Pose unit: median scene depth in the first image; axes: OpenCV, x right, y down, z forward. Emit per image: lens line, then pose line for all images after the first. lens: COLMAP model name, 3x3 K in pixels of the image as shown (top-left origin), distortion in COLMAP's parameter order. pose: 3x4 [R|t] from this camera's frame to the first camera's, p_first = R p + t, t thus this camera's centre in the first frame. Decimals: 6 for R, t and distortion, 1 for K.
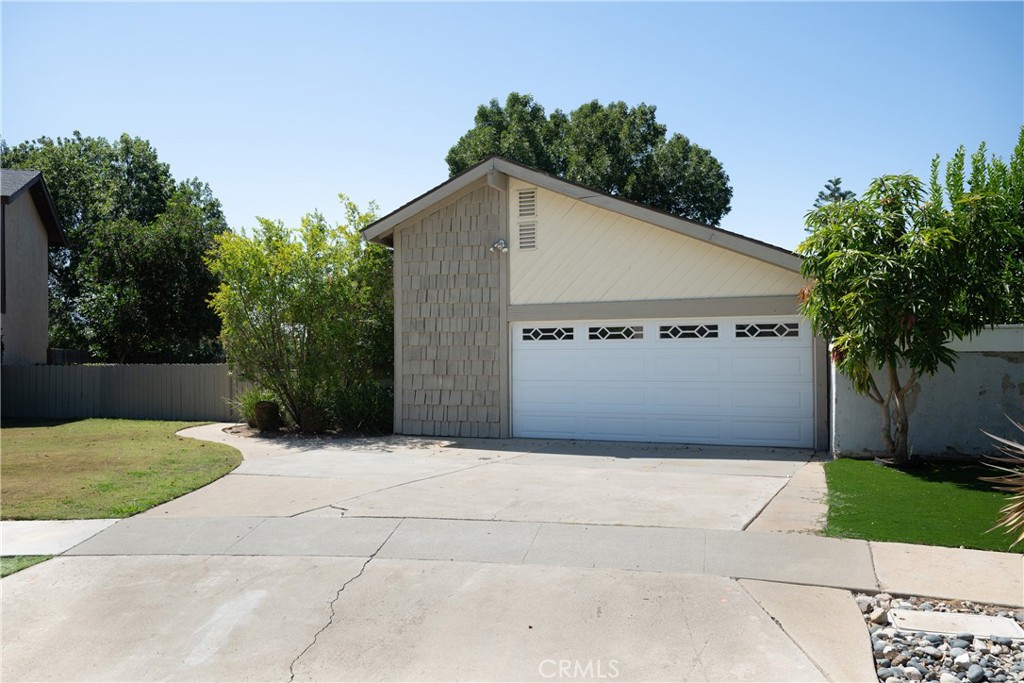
lens RADIAL K [[710.6, 0, 512.0], [0, 710.6, 339.5], [0, 0, 1]] dist [-0.037722, -0.000752]
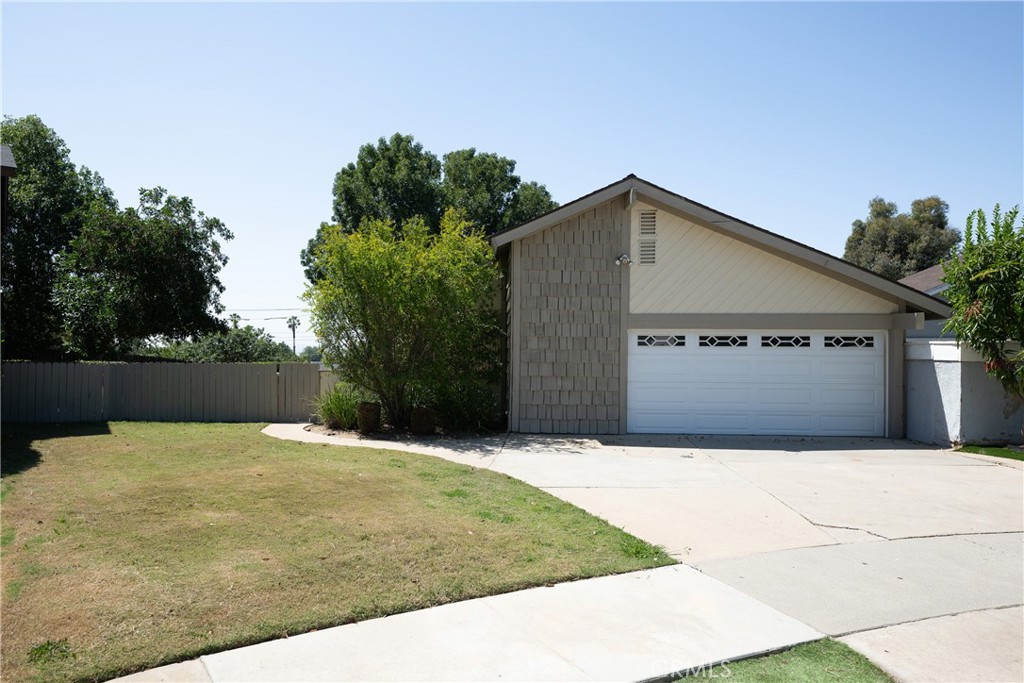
lens RADIAL K [[568.7, 0, 510.3], [0, 568.7, 344.7], [0, 0, 1]] dist [-0.004777, 0.000750]
pose [[0.953666, 0.019370, 0.300242, -0.438673], [-0.019496, 0.999807, -0.002577, 0.005453], [-0.300234, -0.003395, 0.953859, 0.207972]]
